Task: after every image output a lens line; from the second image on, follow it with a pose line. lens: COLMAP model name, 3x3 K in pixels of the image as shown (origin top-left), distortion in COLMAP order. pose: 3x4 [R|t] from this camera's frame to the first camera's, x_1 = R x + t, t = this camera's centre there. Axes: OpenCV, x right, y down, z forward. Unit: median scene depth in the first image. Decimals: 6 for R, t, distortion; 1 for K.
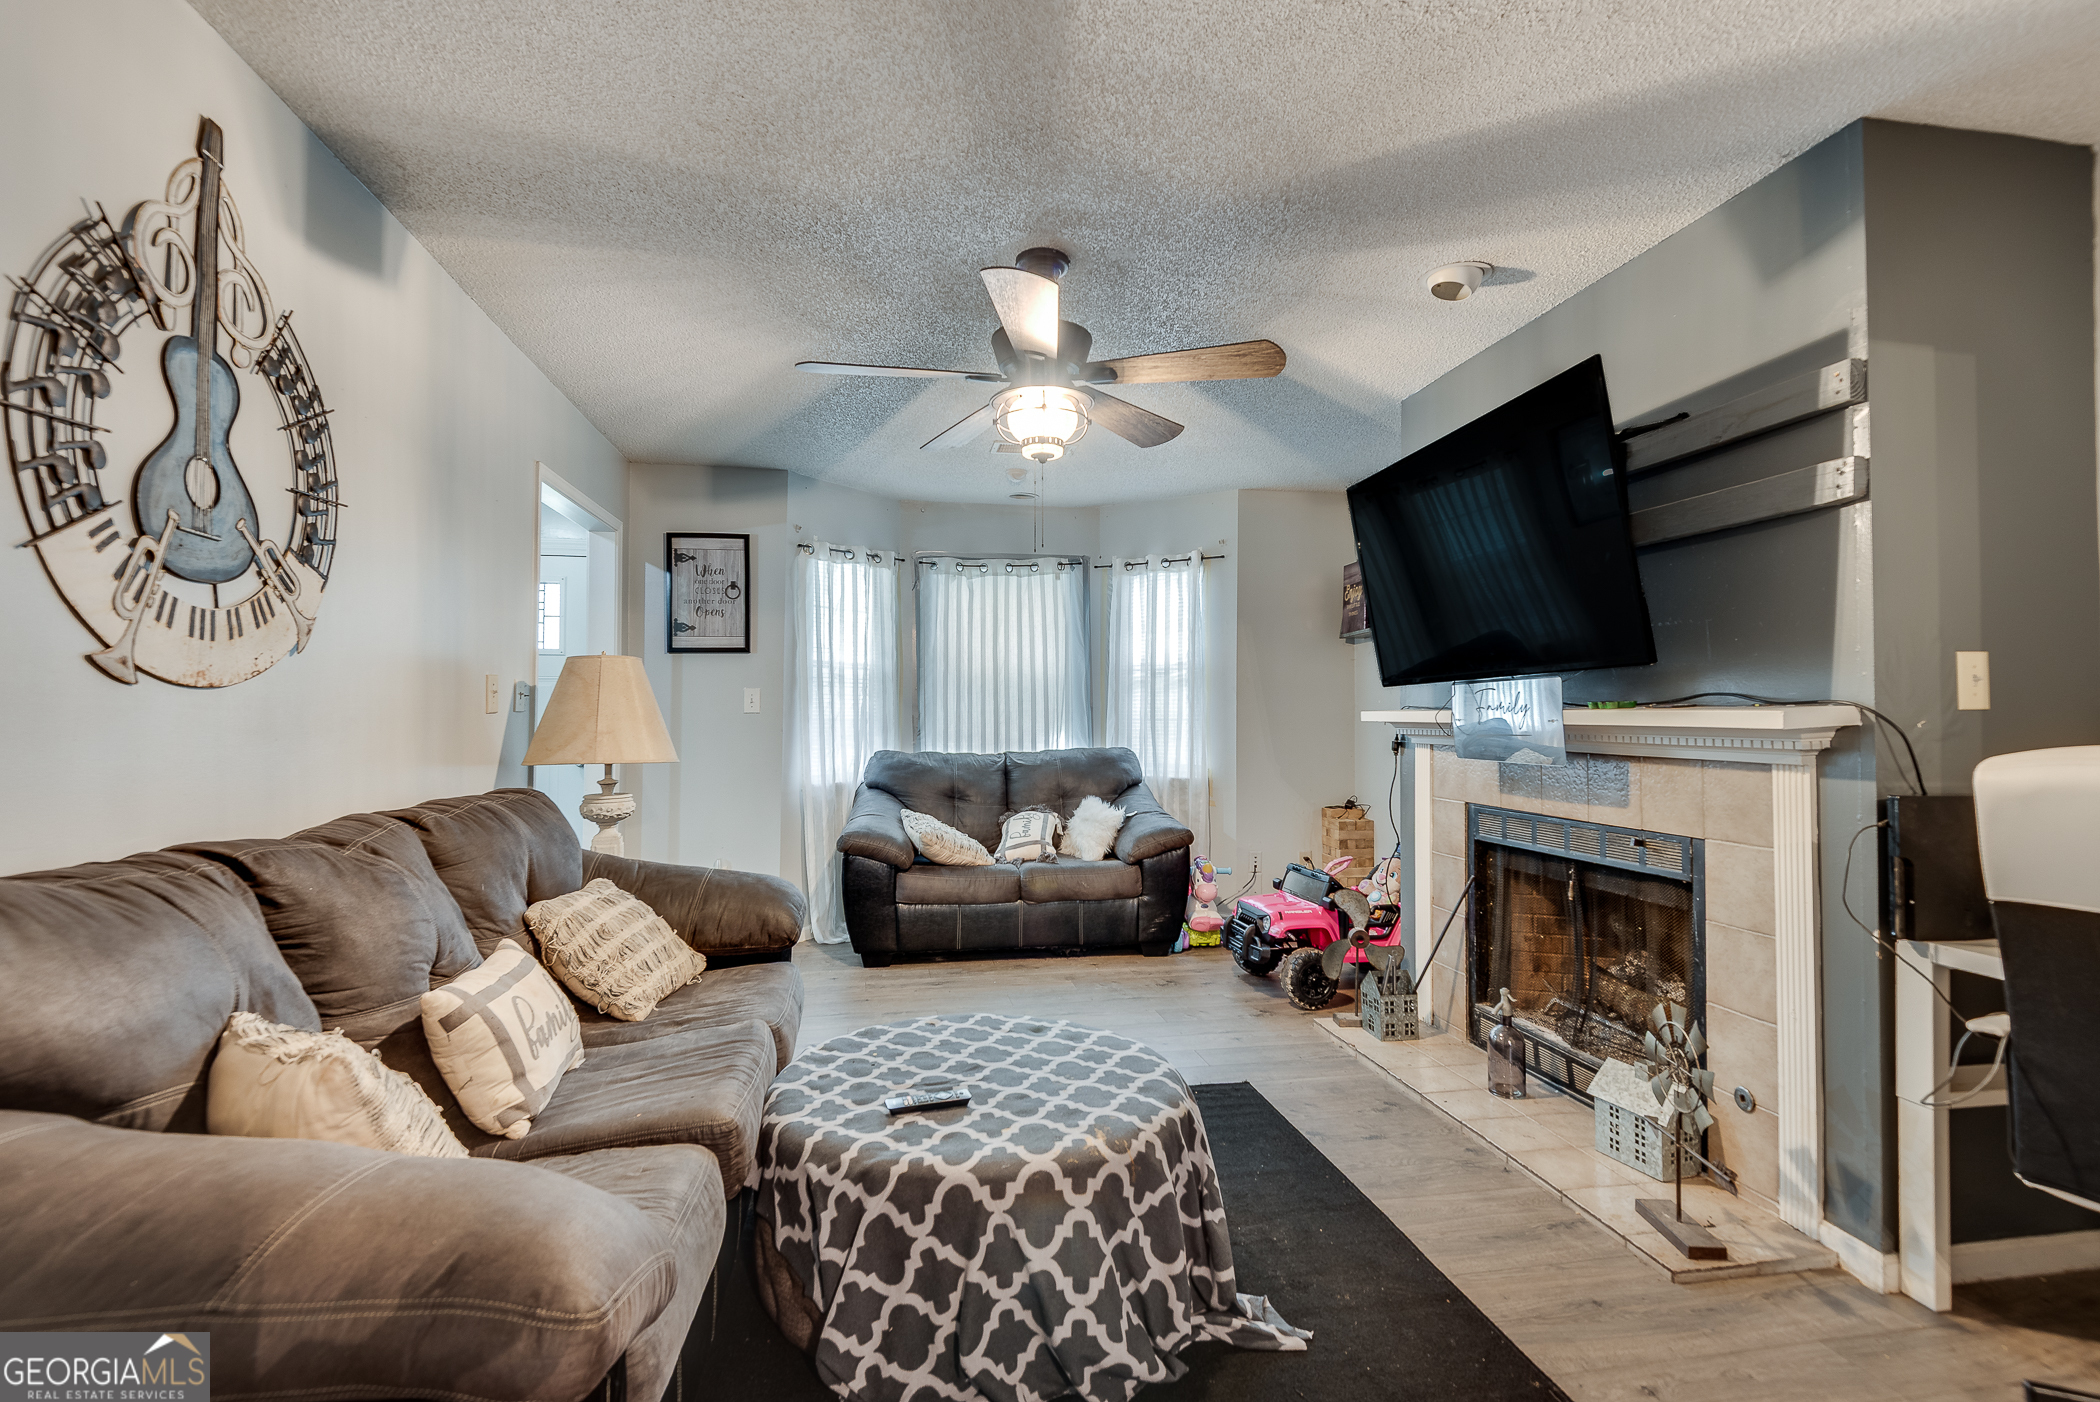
lens RADIAL K [[990.9, 0, 1017.7], [0, 990.9, 682.6], [0, 0, 1]] dist [0.031466, -0.016579]
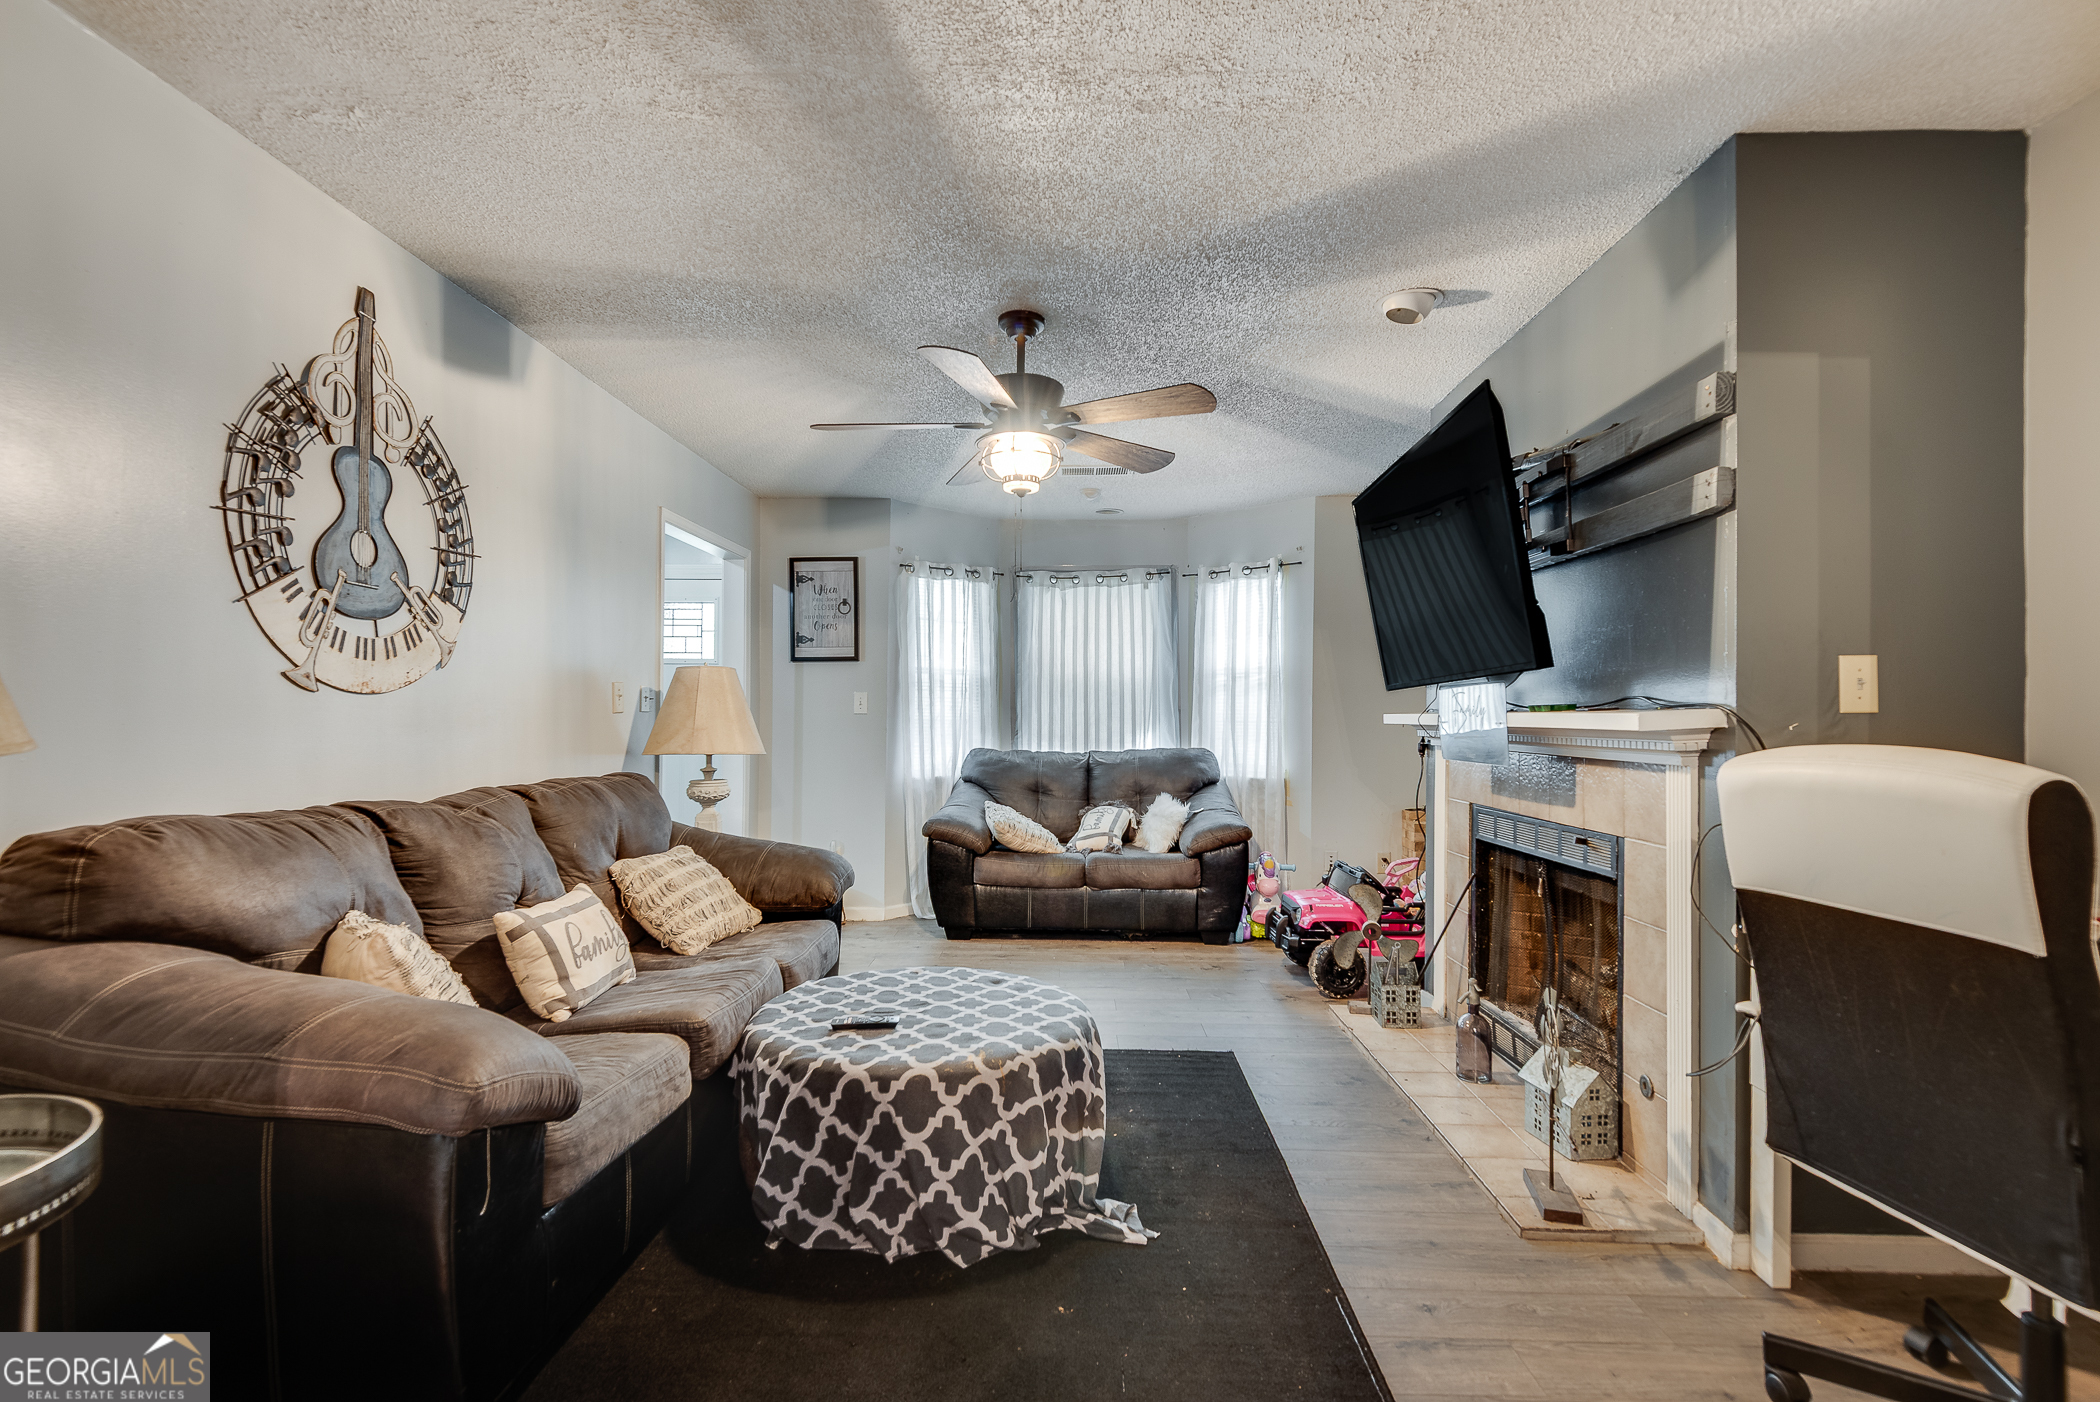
lens RADIAL K [[981.0, 0, 1006.2], [0, 981.0, 704.0], [0, 0, 1]] dist [0.048016, -0.033327]
pose [[0.977157, 0.001039, -0.212514, 0.311018], [0.003018, 0.999819, 0.018765, -0.003553], [0.212496, -0.018978, 0.976978, -0.151780]]
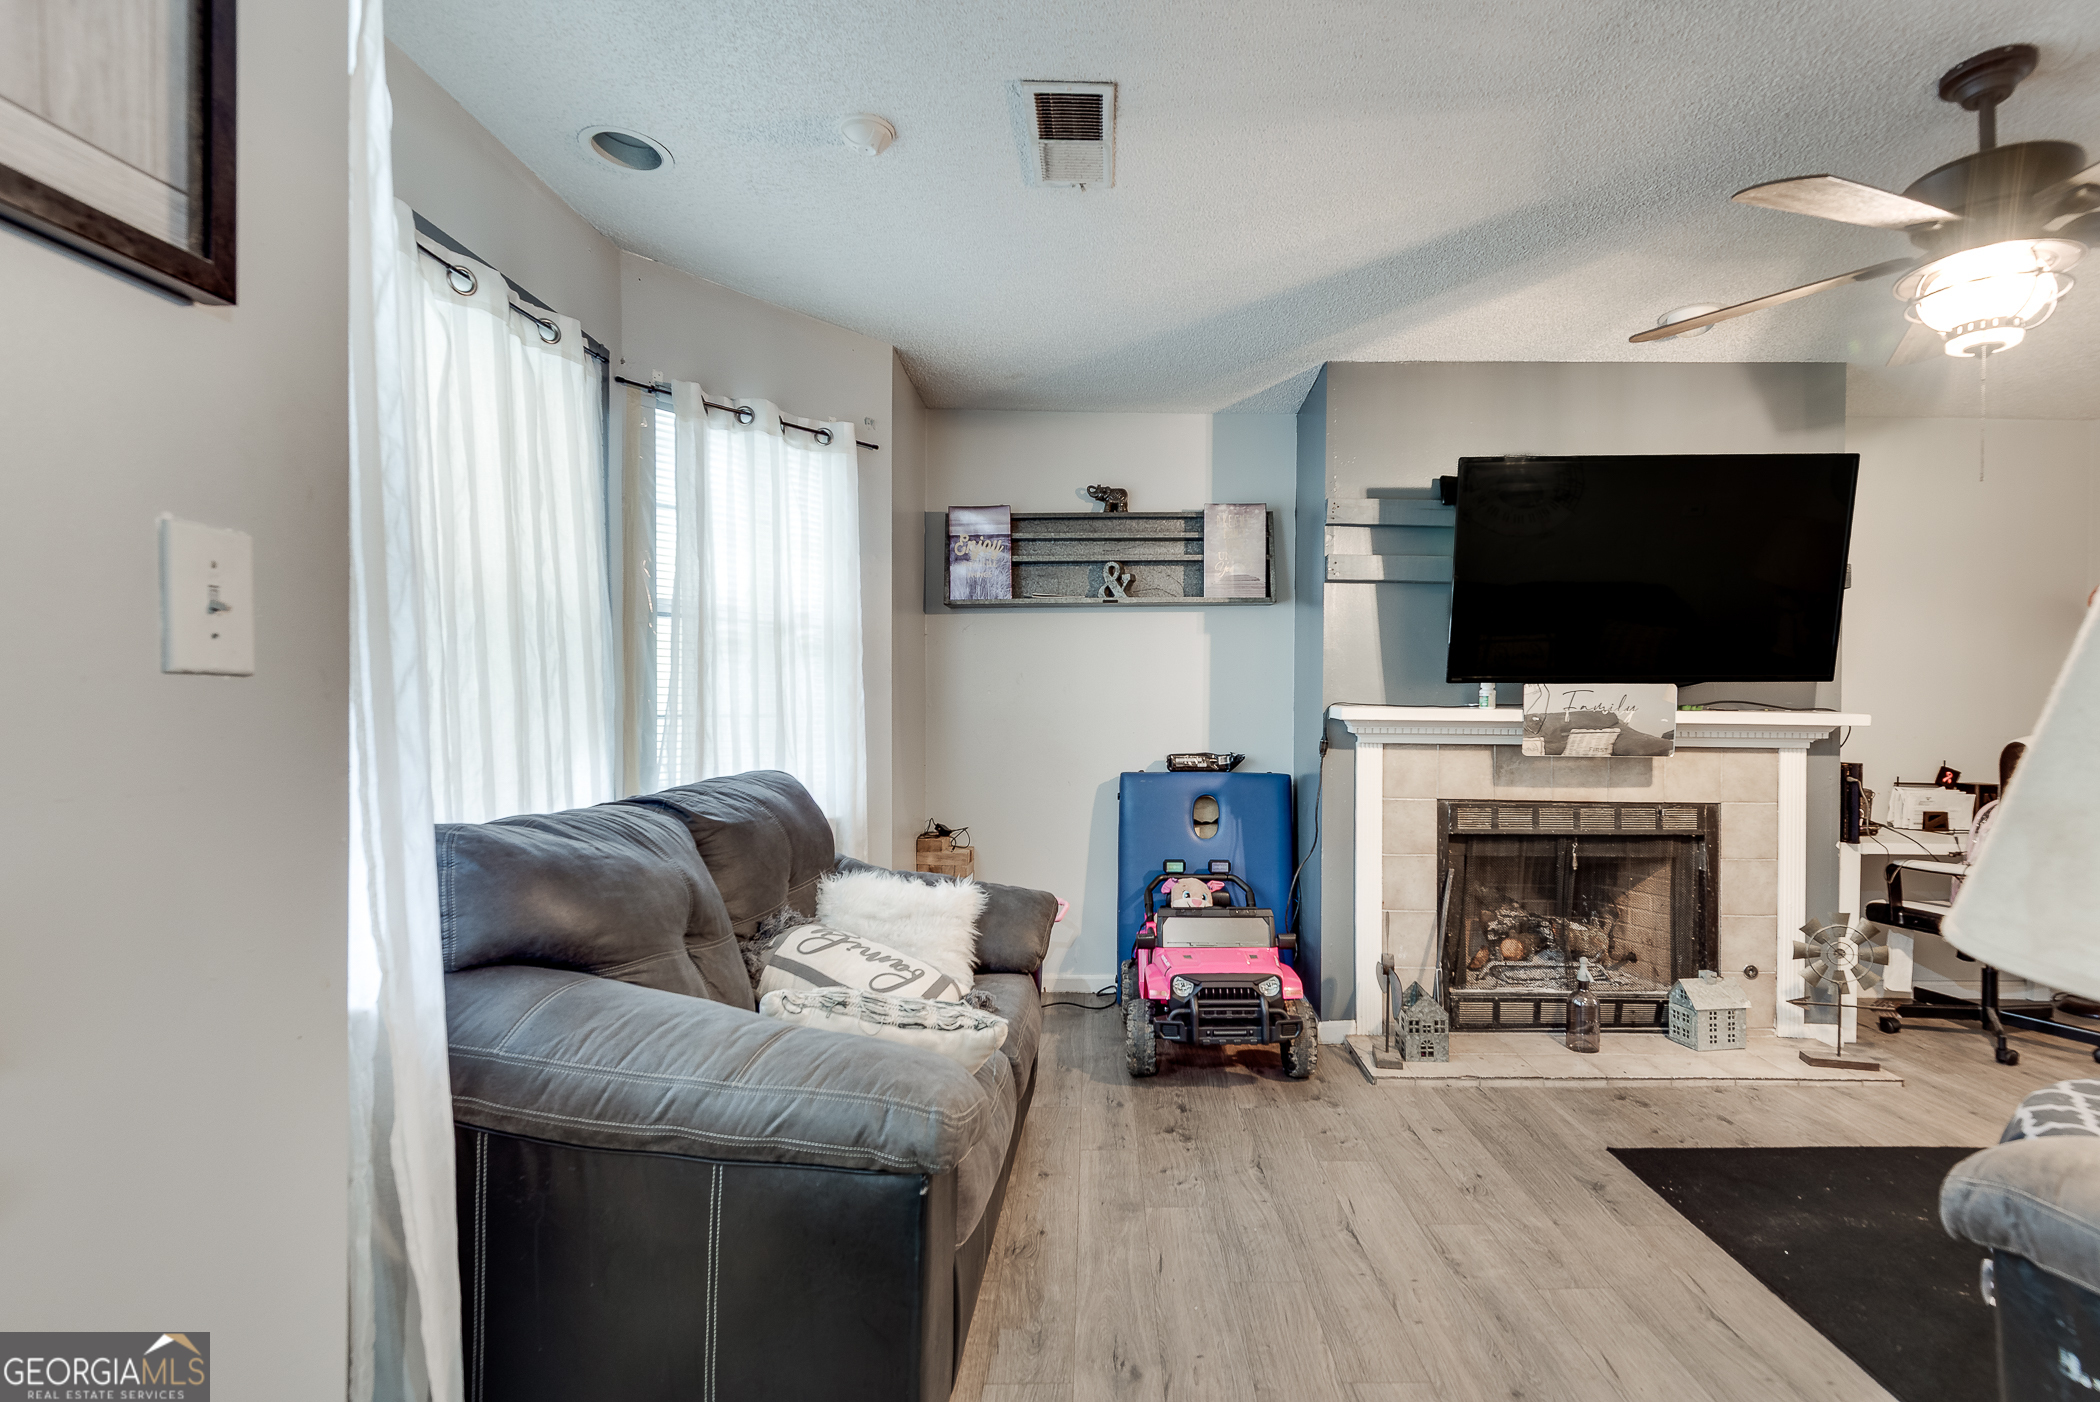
lens RADIAL K [[976.1, 0, 1056.0], [0, 976.1, 713.3], [0, 0, 1]] dist [-0.000229, -0.000019]
pose [[0.144758, -0.000271, 0.989467, -0.926210], [-0.042434, 0.999078, 0.006482, 0.066758], [-0.988557, -0.042926, 0.144613, 1.940423]]
